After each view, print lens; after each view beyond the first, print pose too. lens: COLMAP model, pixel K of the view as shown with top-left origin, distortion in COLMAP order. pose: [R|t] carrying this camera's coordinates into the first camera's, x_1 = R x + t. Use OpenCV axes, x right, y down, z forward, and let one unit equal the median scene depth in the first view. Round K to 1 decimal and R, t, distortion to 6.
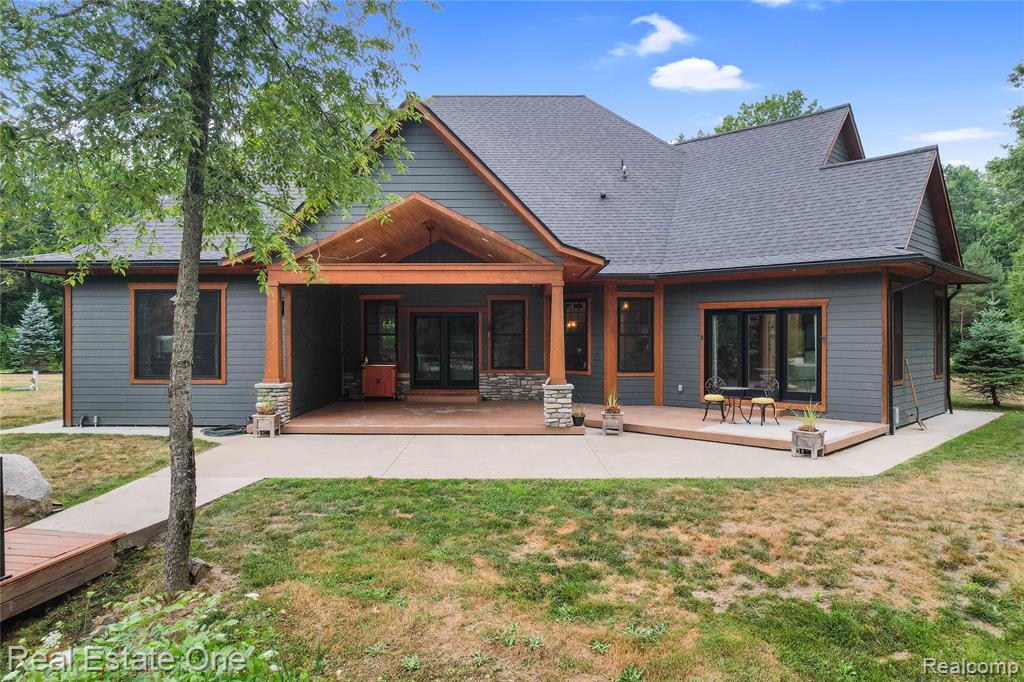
lens RADIAL K [[690.4, 0, 517.9], [0, 690.4, 342.1], [0, 0, 1]] dist [-0.069528, 0.060104]
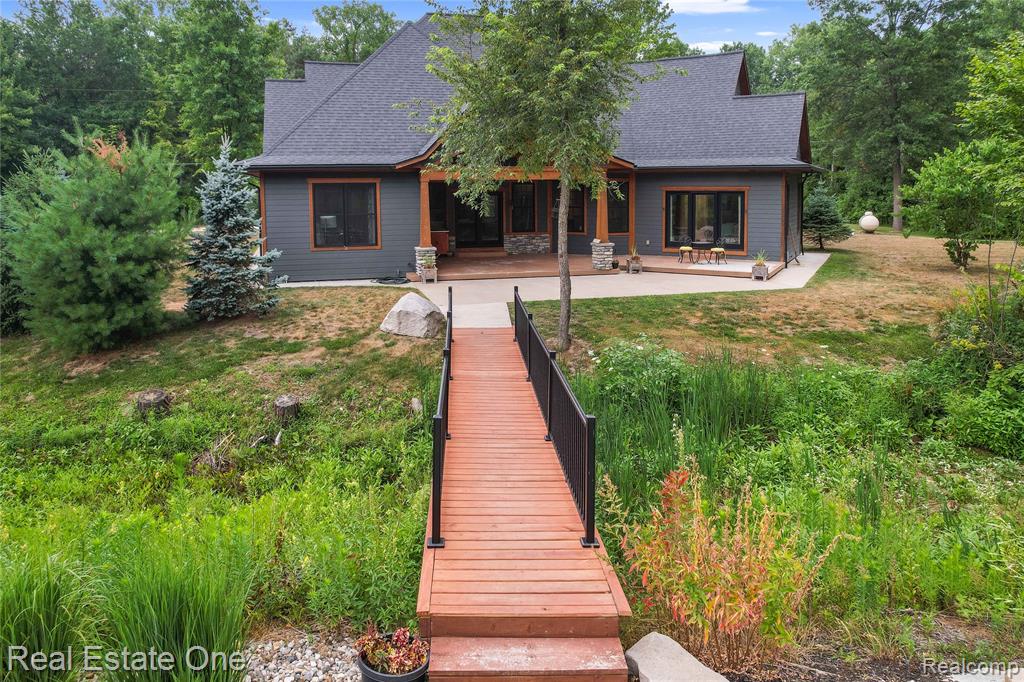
lens RADIAL K [[690.4, 0, 486.8], [0, 690.4, 259.1], [0, 0, 1]] dist [-0.069528, 0.060104]
pose [[0.969885, -0.032161, 0.241432, -0.523426], [0.008932, 0.995273, 0.096702, -0.051837], [-0.243401, -0.091633, 0.965588, -0.421971]]
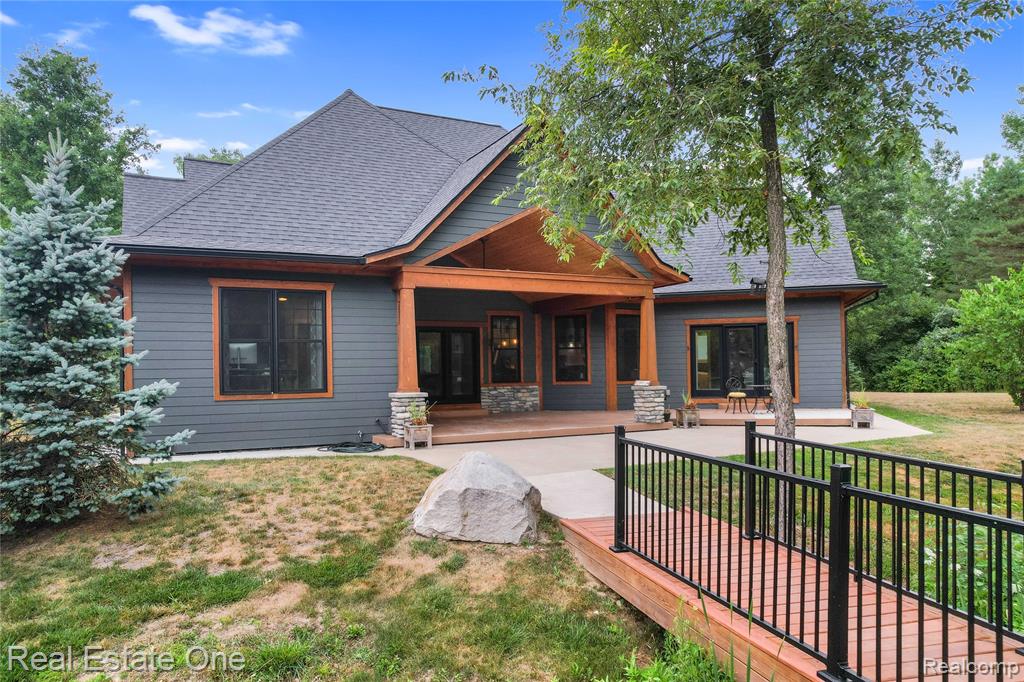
lens RADIAL K [[690.4, 0, 515.3], [0, 690.4, 367.8], [0, 0, 1]] dist [-0.069528, 0.060104]
pose [[0.886990, -0.013585, 0.461589, -0.585596], [0.020753, 0.999730, -0.010456, 0.034763], [-0.461322, 0.018854, 0.887032, 0.092173]]
